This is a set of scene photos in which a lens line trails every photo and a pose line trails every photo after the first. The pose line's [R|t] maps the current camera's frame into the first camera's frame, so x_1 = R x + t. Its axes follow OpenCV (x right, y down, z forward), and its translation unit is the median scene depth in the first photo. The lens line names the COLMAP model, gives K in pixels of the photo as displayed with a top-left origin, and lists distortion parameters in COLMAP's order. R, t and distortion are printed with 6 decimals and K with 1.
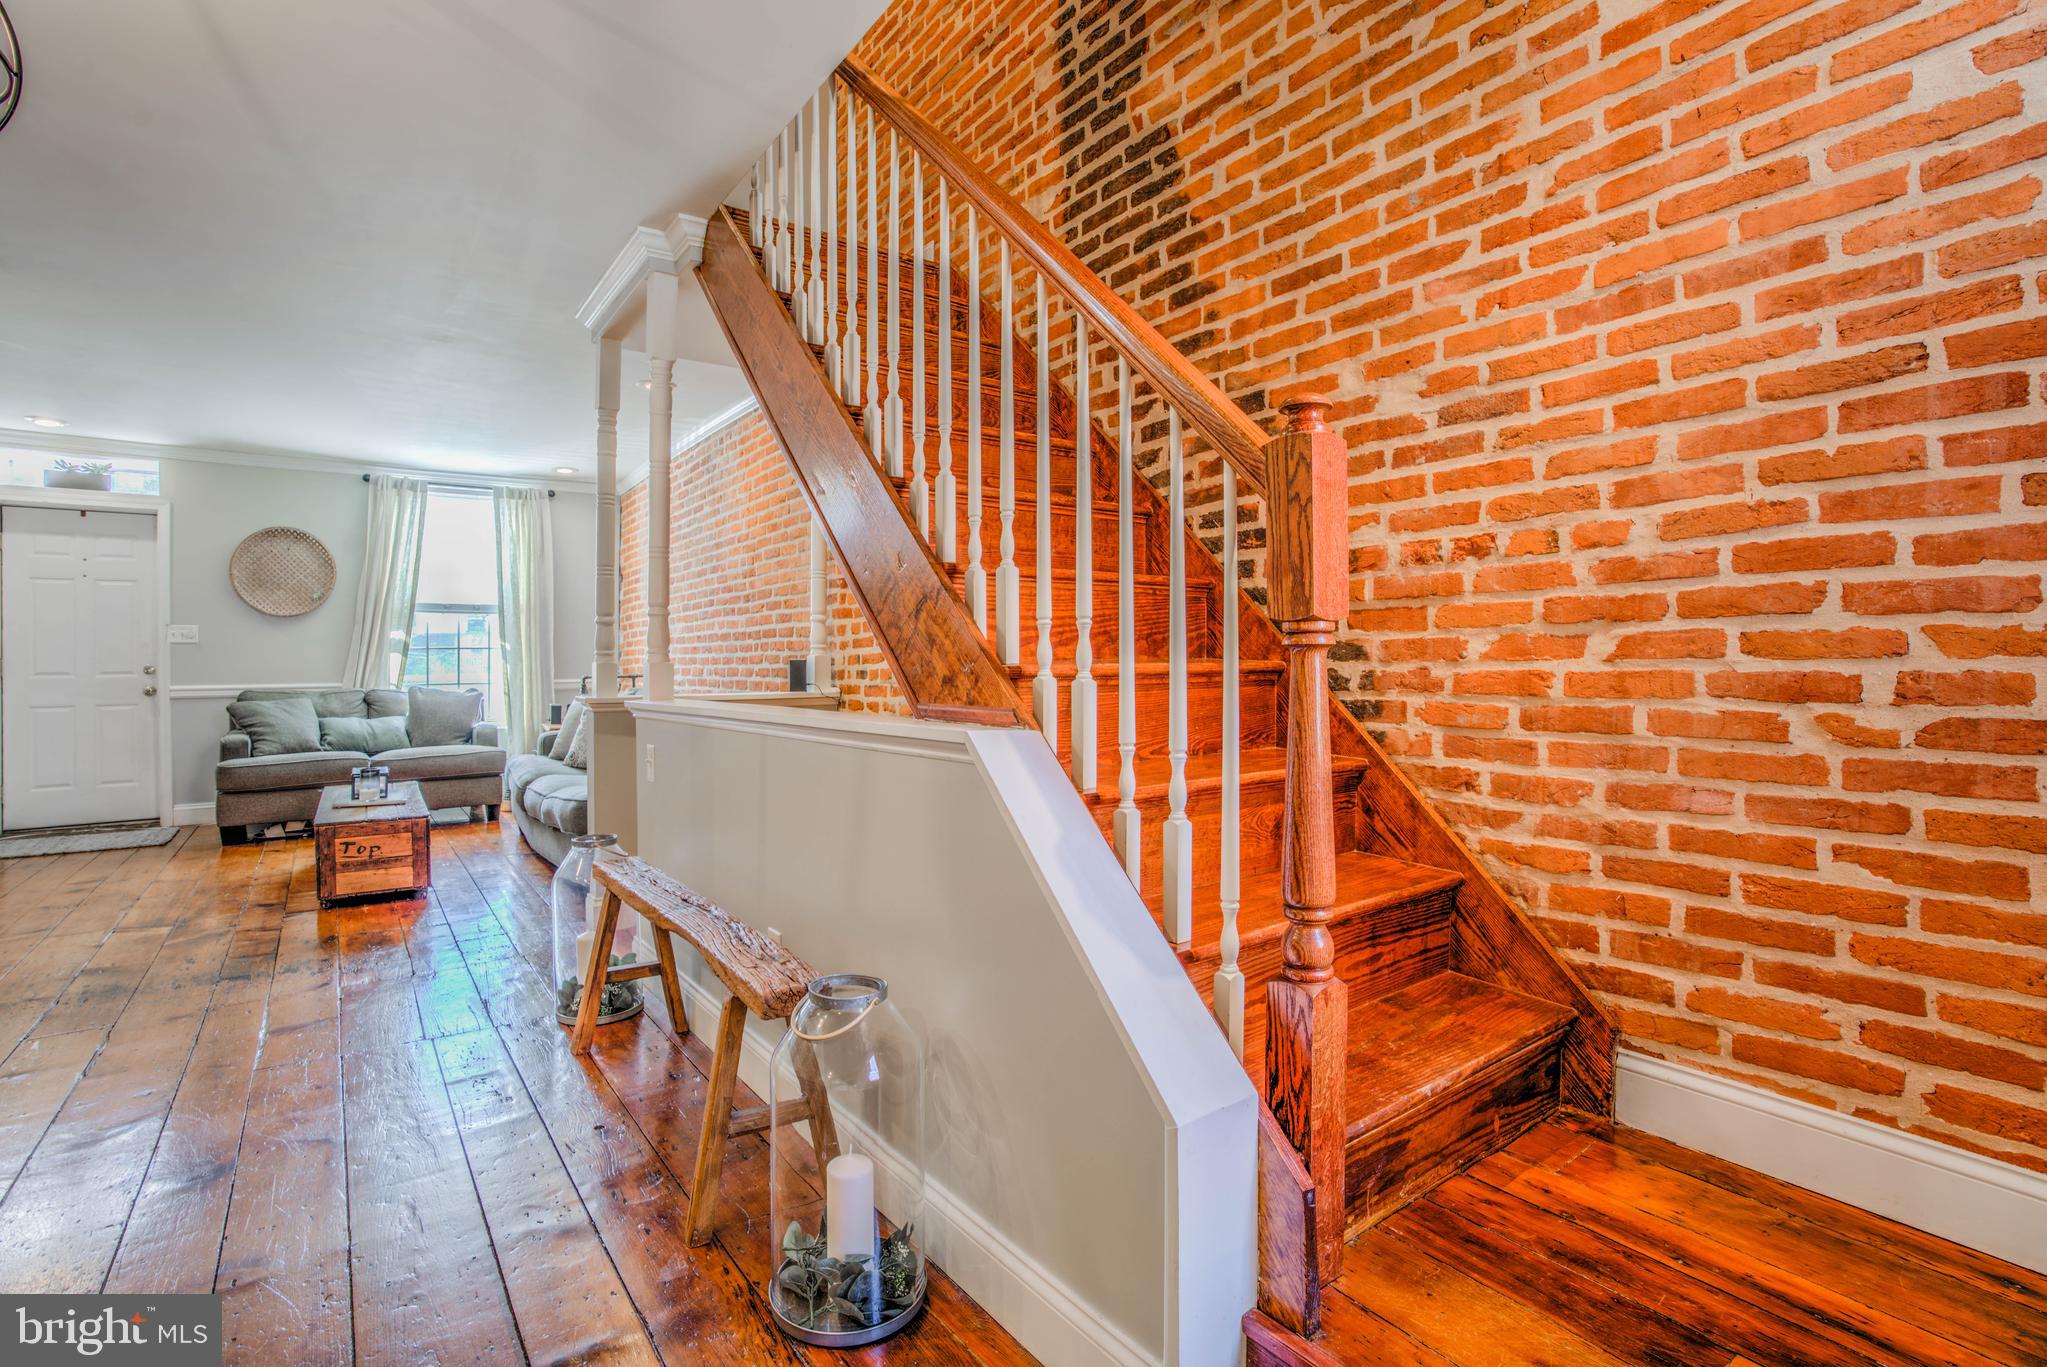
lens RADIAL K [[962.0, 0, 1026.2], [0, 962.0, 645.9], [0, 0, 1]] dist [-0.058056, 0.019258]
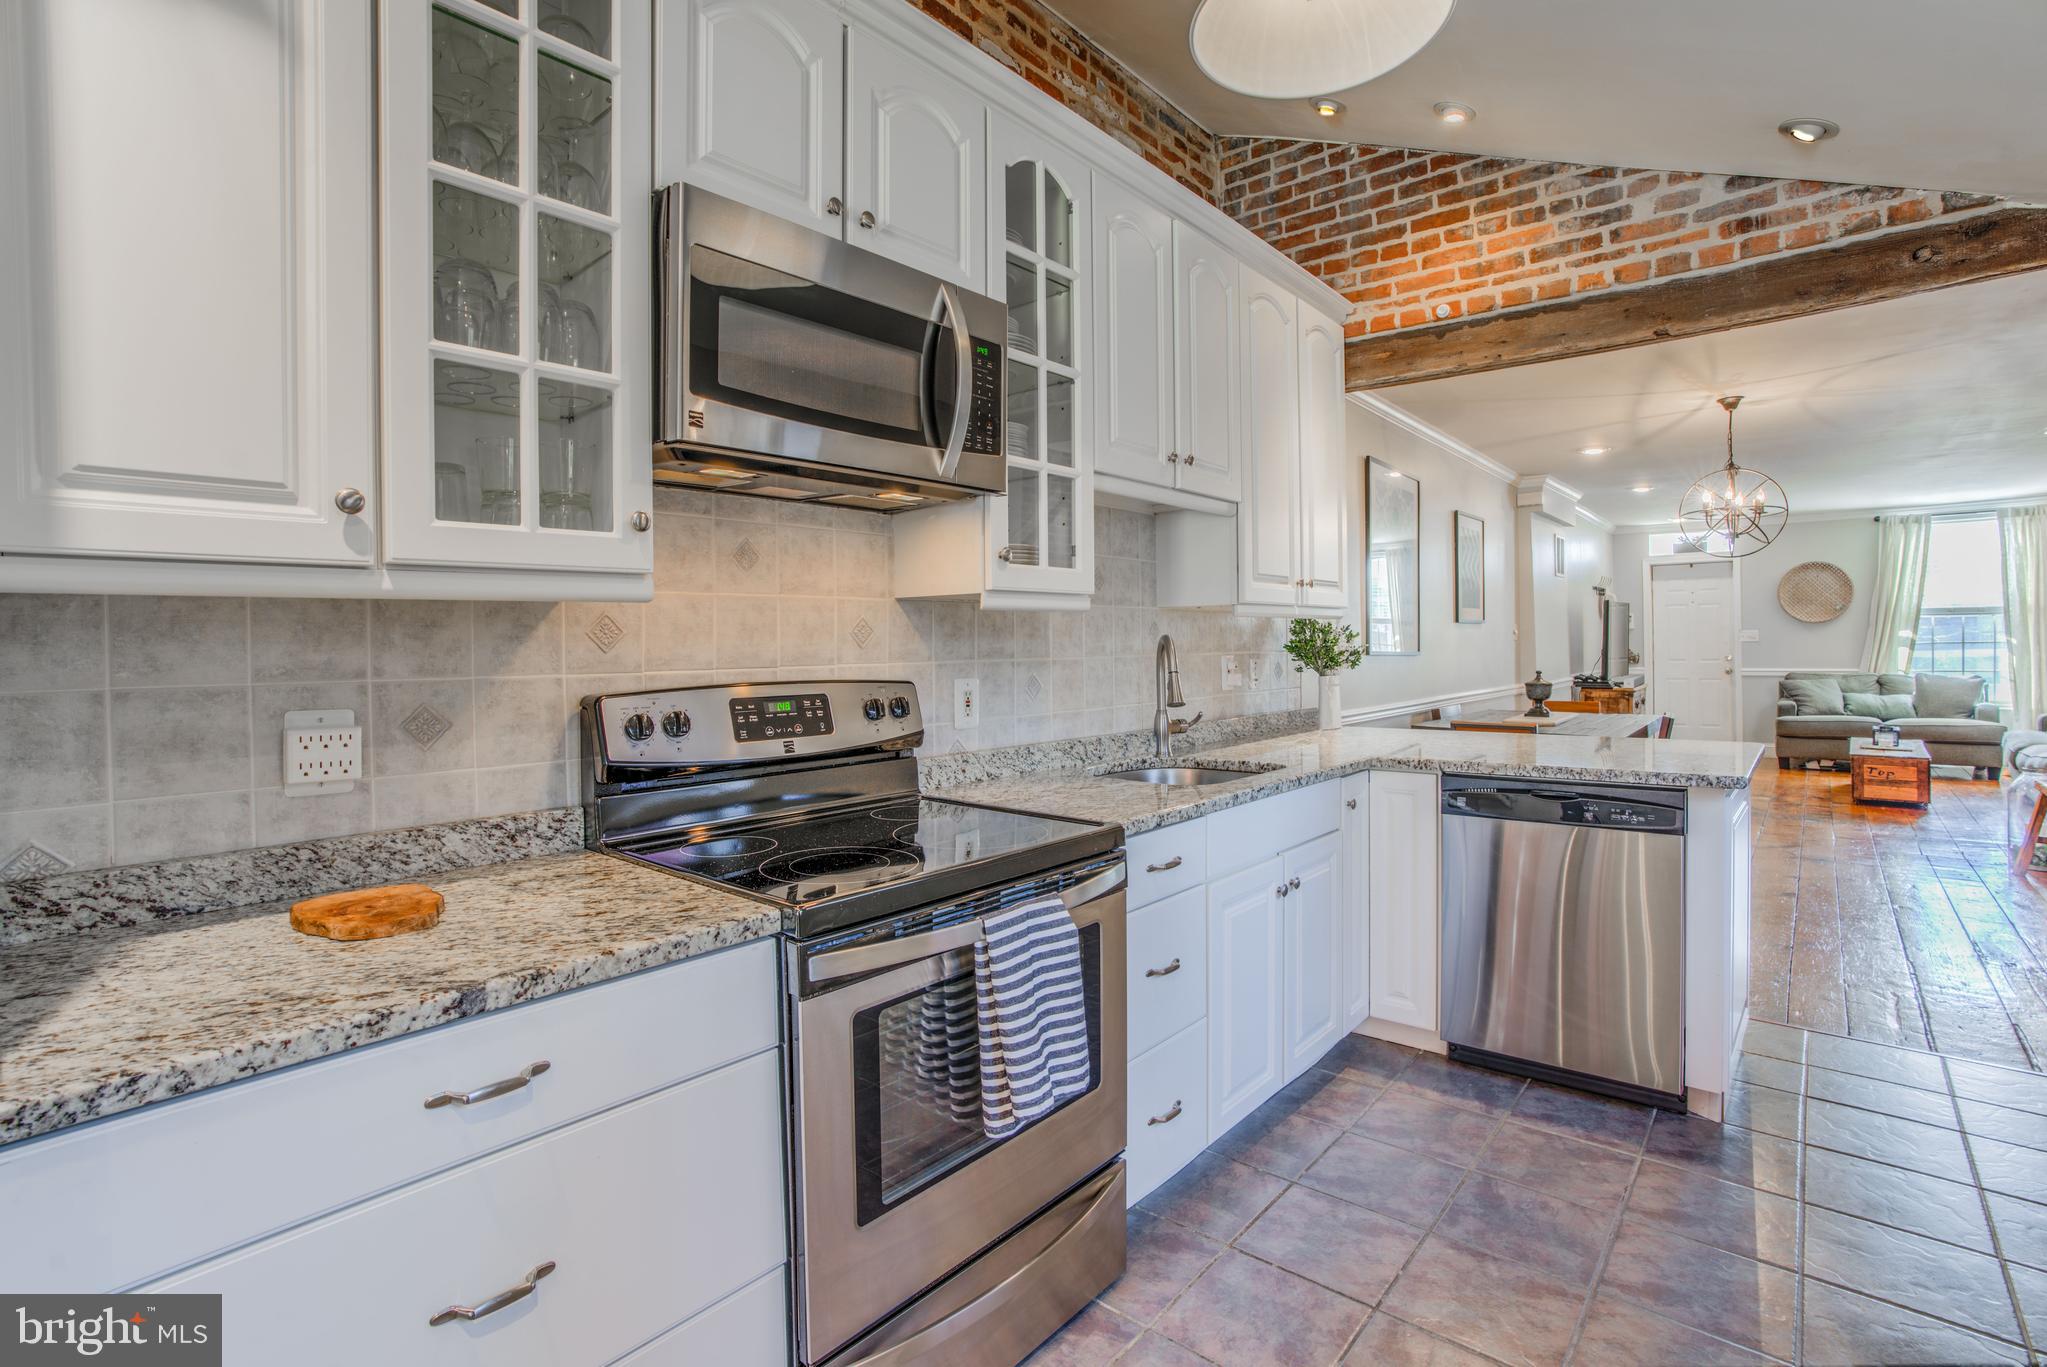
lens RADIAL K [[962.0, 0, 983.3], [0, 962.0, 655.4], [0, 0, 1]] dist [-0.058056, 0.019258]
pose [[0.200261, 0.016855, -0.979598, 0.638929], [0.023837, 0.999472, 0.022070, -0.073689], [0.979453, -0.027771, 0.199753, -0.977880]]
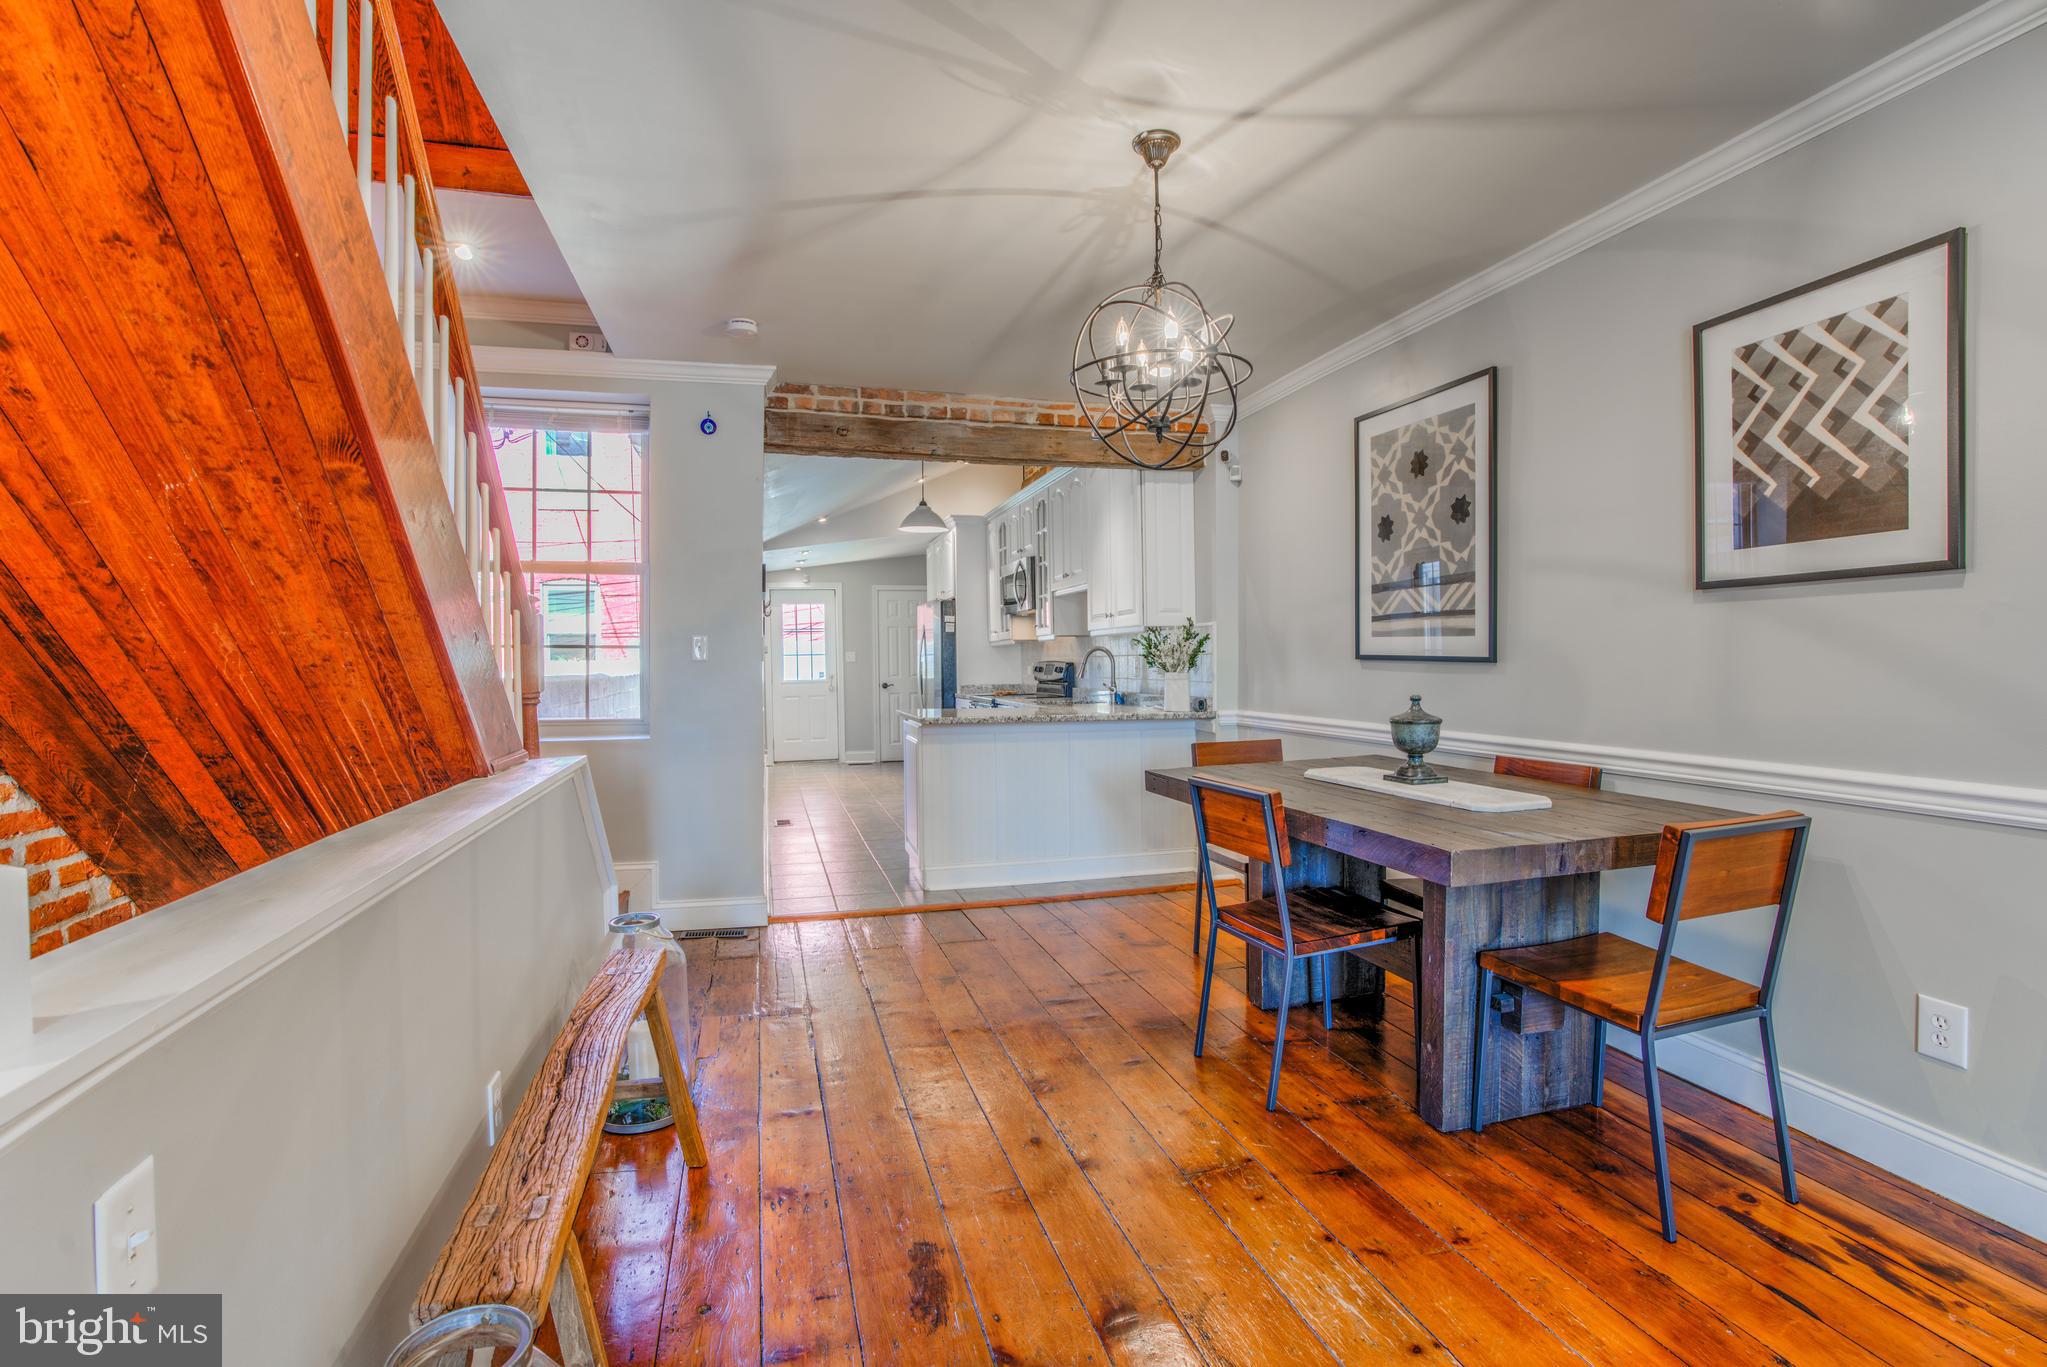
lens RADIAL K [[962.0, 0, 1032.3], [0, 962.0, 678.7], [0, 0, 1]] dist [-0.058056, 0.019258]
pose [[-0.932819, 0.009630, 0.360216, -0.590082], [0.011930, 0.999920, 0.004164, -0.020079], [-0.360147, 0.008181, -0.932860, 0.959034]]
